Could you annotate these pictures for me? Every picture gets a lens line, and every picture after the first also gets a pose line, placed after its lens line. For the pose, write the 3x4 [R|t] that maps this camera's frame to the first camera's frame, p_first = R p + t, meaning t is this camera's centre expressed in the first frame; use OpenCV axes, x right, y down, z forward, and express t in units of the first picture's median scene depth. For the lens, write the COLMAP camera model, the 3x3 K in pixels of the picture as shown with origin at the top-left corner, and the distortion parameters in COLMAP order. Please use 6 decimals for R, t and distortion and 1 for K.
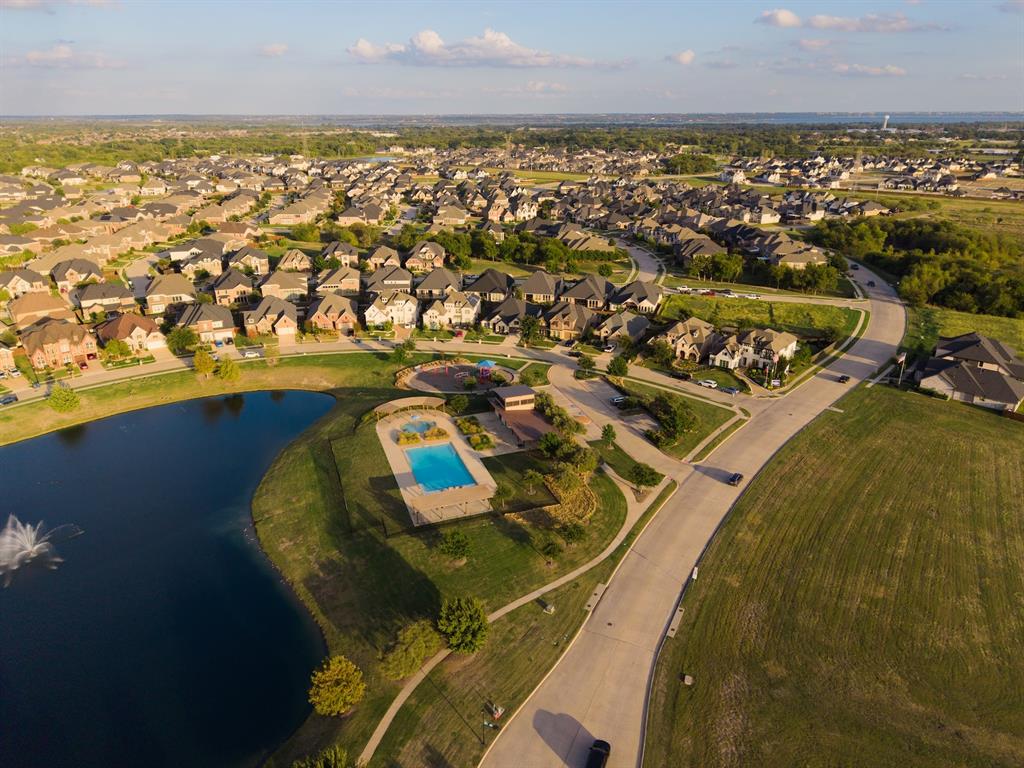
lens RADIAL K [[686.8, 0, 512.0], [0, 686.8, 384.0], [0, 0, 1]] dist [0.052283, -0.051463]
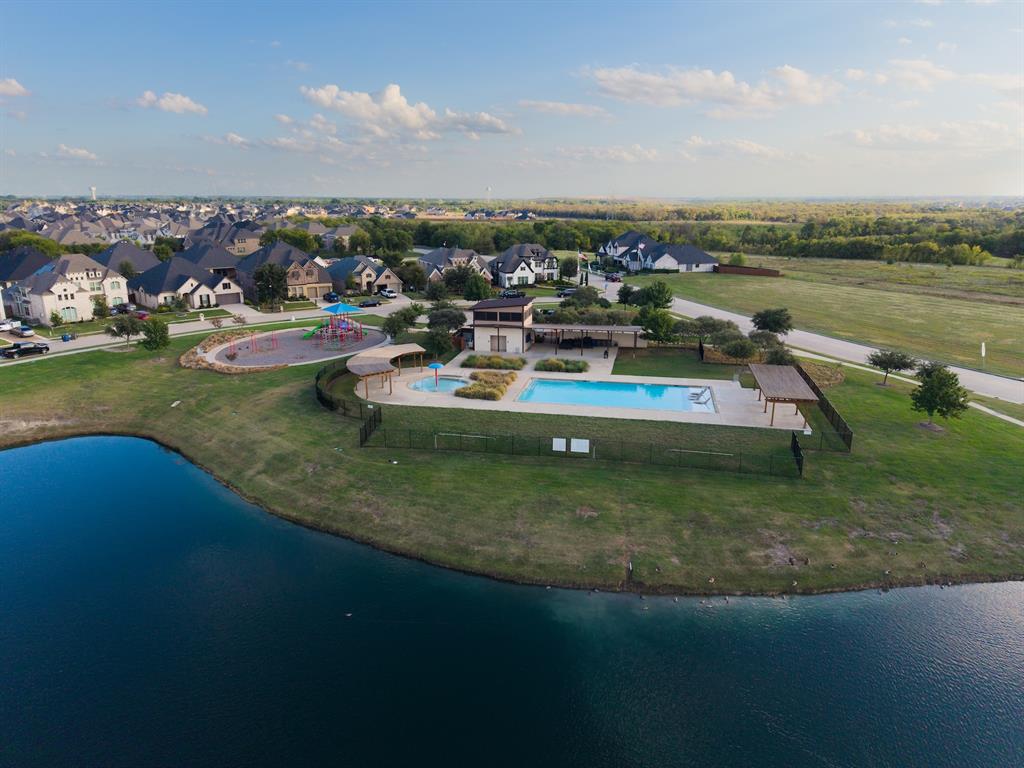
lens RADIAL K [[686.8, 0, 512.0], [0, 686.8, 384.0], [0, 0, 1]] dist [0.052283, -0.051463]
pose [[0.513033, -0.214433, 0.831153, -0.399015], [0.304707, 0.950727, 0.057201, 0.036762], [-0.802465, 0.223912, 0.553094, 0.478012]]
